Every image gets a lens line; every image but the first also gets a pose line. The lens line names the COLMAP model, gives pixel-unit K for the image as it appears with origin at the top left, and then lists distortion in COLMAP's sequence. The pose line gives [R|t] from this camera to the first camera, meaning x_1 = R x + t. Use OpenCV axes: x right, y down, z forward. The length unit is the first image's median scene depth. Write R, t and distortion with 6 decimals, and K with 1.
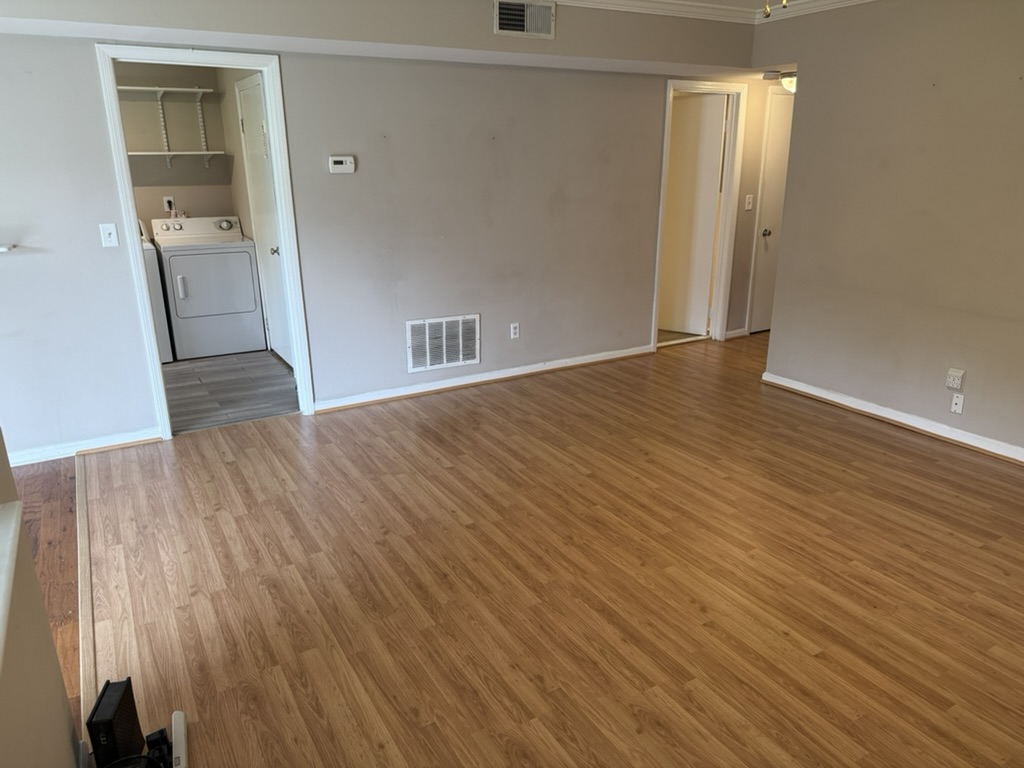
lens RADIAL K [[716.6, 0, 504.4], [0, 716.6, 384.8], [0, 0, 1]] dist [0.068727, -0.103860]
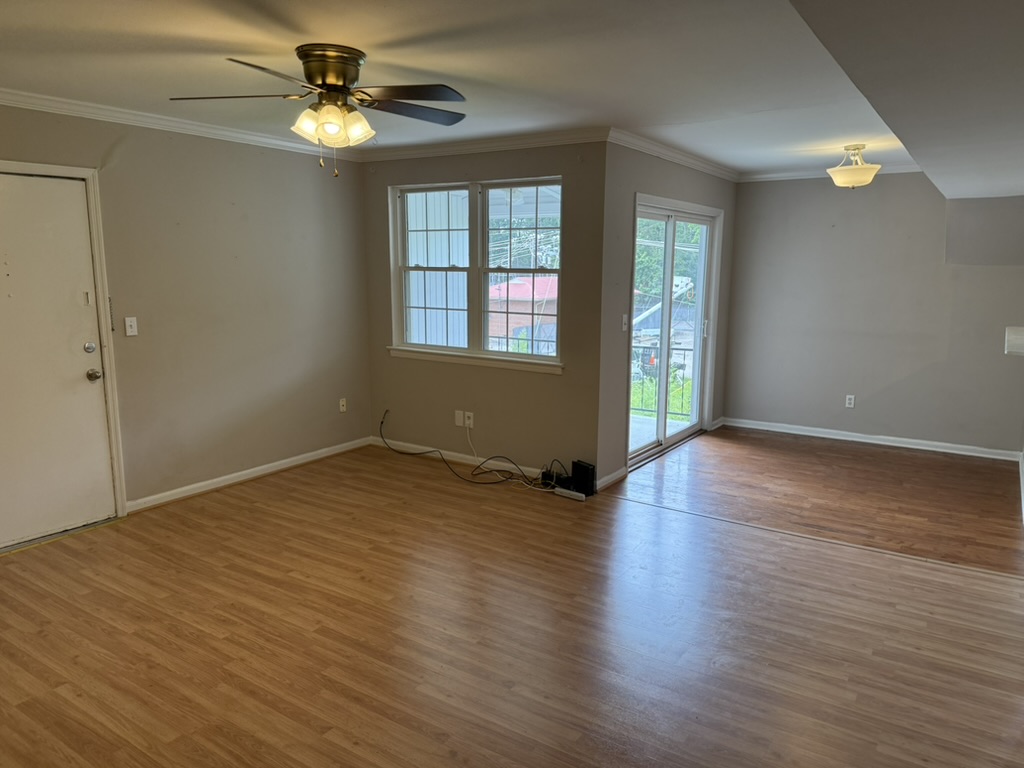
lens RADIAL K [[716.6, 0, 504.4], [0, 716.6, 384.8], [0, 0, 1]] dist [0.068727, -0.103860]
pose [[-0.901668, 0.075990, -0.425699, 0.522407], [-0.128633, 0.892742, 0.431817, -0.588260], [0.412853, 0.444115, -0.795182, 1.811630]]
